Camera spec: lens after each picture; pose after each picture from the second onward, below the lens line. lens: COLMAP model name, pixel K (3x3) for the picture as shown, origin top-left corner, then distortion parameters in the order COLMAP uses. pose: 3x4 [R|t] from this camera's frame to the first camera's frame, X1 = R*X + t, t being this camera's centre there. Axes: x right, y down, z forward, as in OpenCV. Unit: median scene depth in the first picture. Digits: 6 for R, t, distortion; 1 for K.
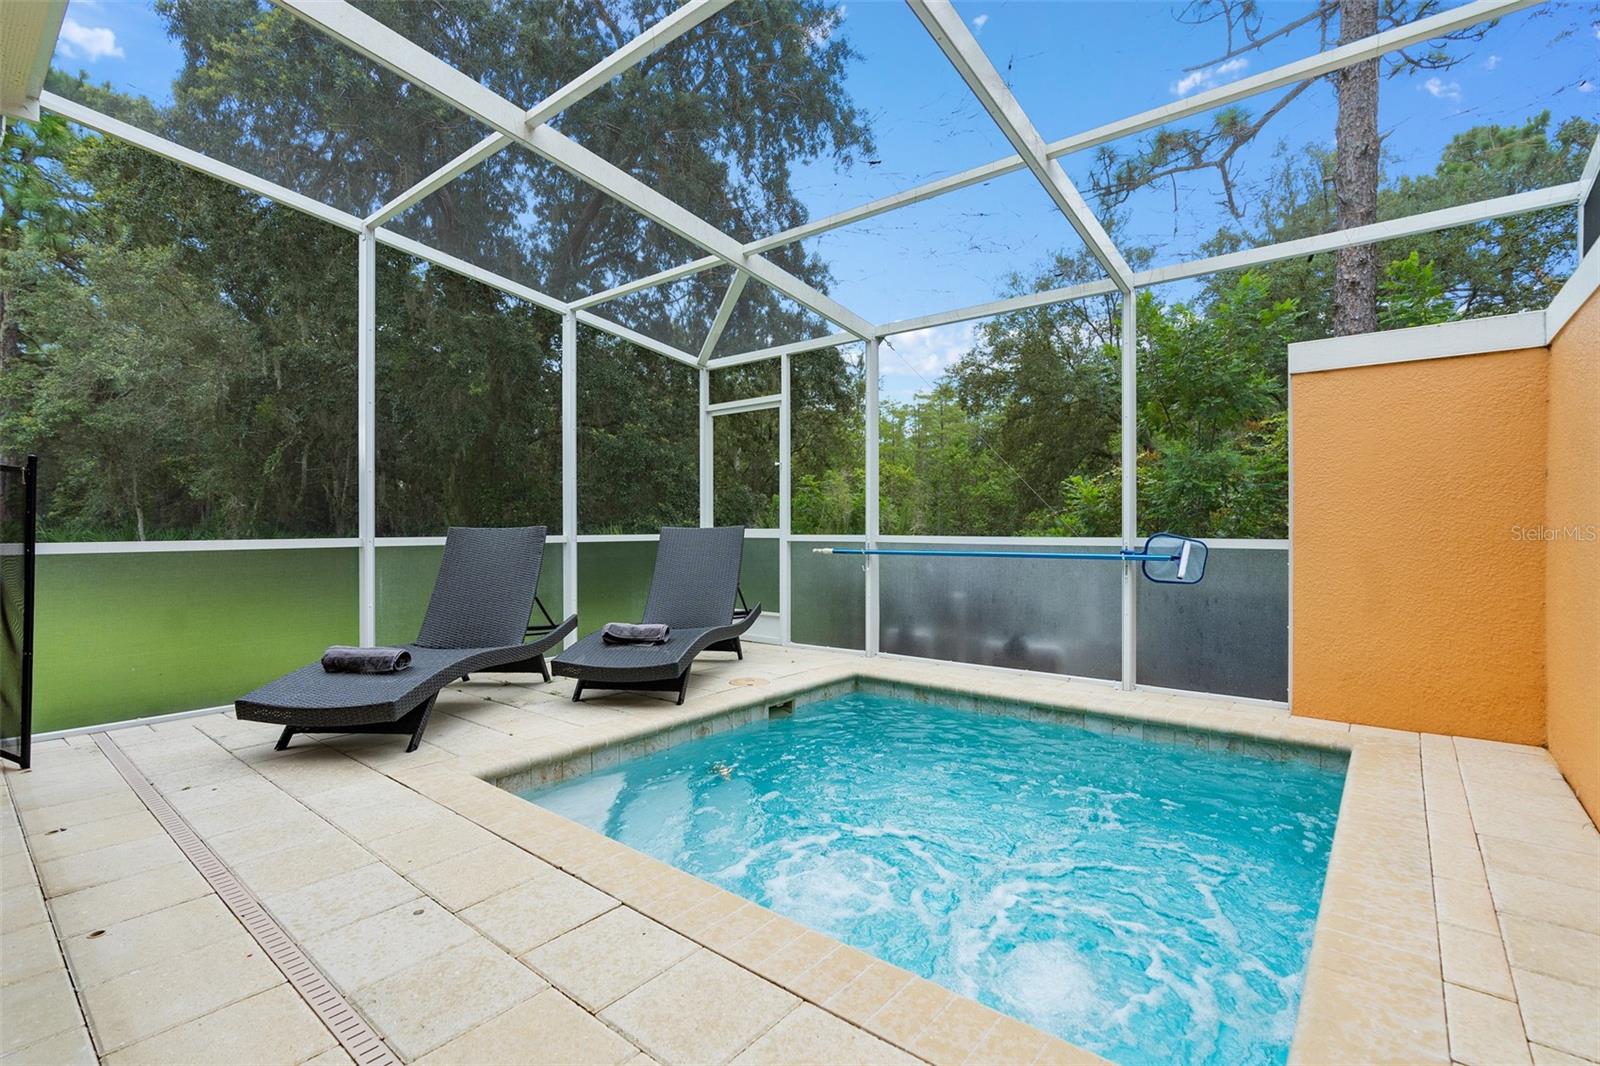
lens RADIAL K [[737.1, 0, 801.2], [0, 737.1, 529.9], [0, 0, 1]] dist [-0.004260, 0.000409]
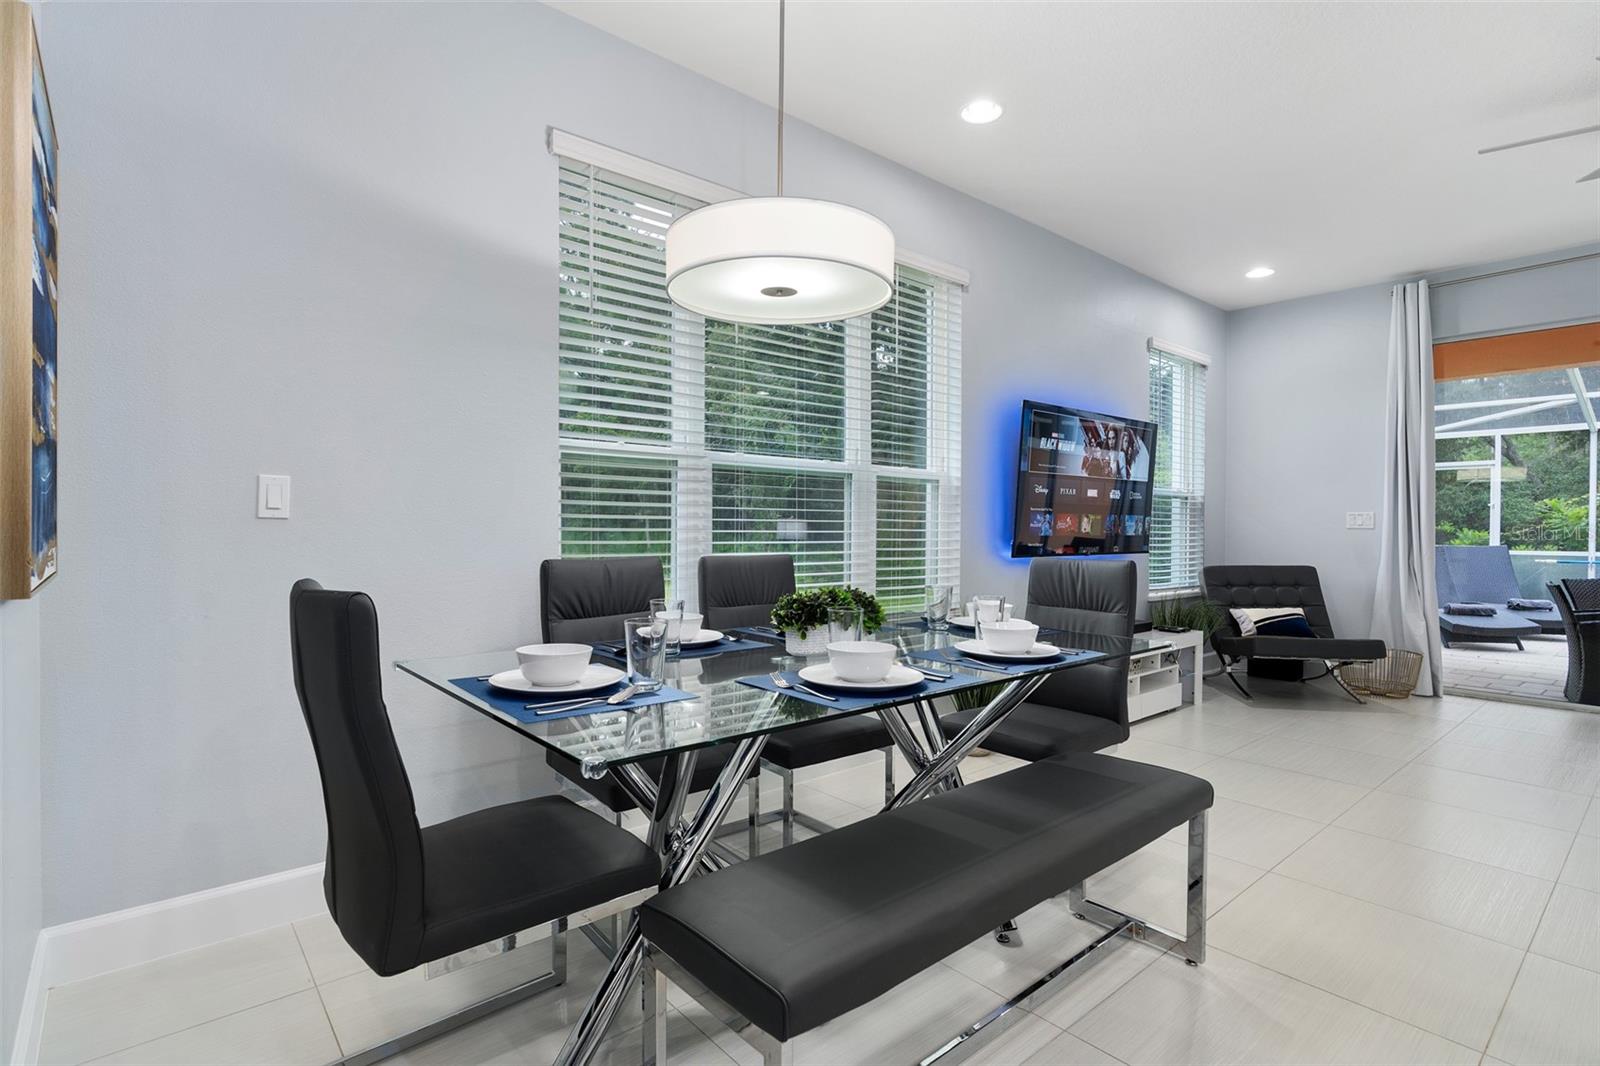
lens RADIAL K [[774.5, 0, 799.1], [0, 774.5, 522.3], [0, 0, 1]] dist [-0.002396, -0.000435]
pose [[0.986435, 0.011593, -0.163741, -1.511285], [-0.013017, 0.999886, -0.007630, -0.025011], [0.163634, 0.009658, 0.986474, -1.064657]]
